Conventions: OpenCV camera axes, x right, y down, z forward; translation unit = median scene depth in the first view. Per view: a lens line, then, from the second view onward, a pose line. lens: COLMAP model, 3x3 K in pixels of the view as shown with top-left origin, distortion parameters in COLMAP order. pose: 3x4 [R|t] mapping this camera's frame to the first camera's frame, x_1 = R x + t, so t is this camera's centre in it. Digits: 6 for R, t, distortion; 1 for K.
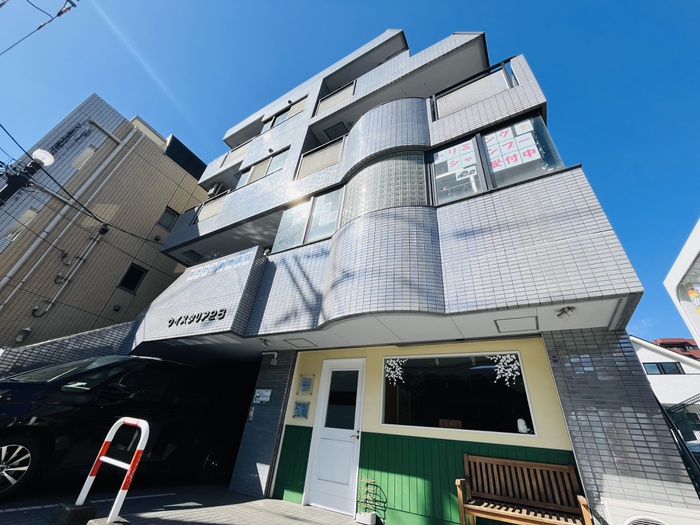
lens RADIAL K [[283.8, 0, 350.0], [0, 283.8, 262.5], [0, 0, 1]] dist [-0.003505, -0.000197]
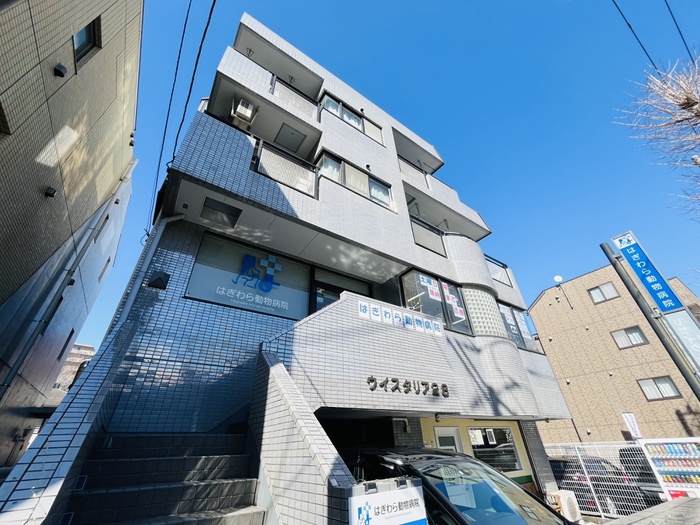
lens RADIAL K [[283.8, 0, 350.0], [0, 283.8, 262.5], [0, 0, 1]] dist [-0.003505, -0.000197]
pose [[0.427789, 0.396512, 0.812265, -1.564157], [-0.423800, 0.881732, -0.207224, 0.131954], [-0.798367, -0.255590, 0.545238, 0.840172]]
